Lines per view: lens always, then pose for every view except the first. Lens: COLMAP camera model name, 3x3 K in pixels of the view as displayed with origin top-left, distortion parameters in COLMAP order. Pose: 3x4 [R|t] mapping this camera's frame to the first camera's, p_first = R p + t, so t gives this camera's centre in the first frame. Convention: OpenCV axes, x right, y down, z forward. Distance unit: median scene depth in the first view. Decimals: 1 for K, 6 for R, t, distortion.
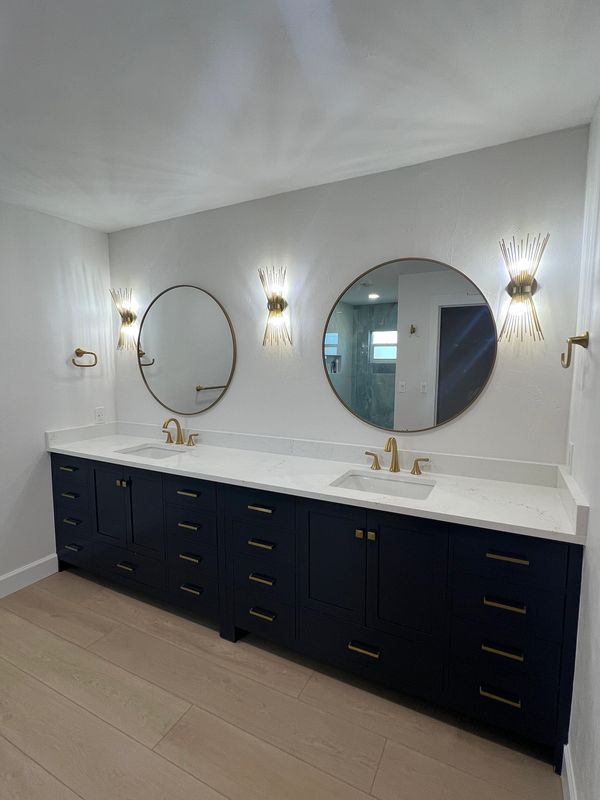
lens RADIAL K [[392.5, 0, 300.0], [0, 392.5, 400.0], [0, 0, 1]] dist [-0.003514, -0.000866]
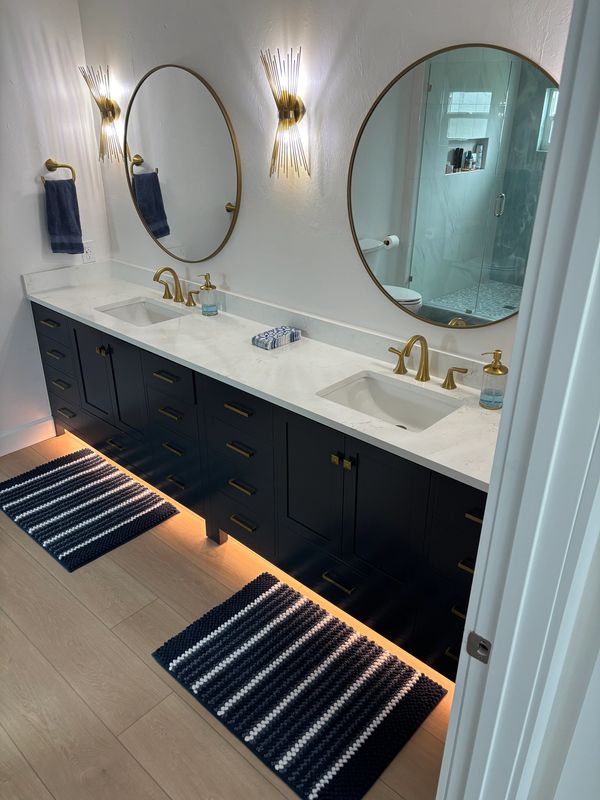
lens RADIAL K [[611.4, 0, 300.0], [0, 611.4, 400.0], [0, 0, 1]] dist [0.011391, -0.003433]
pose [[0.964872, 0.115192, -0.236121, 0.239536], [-0.028596, 0.939460, 0.341464, -0.130127], [0.261160, -0.322717, 0.909752, -0.074632]]
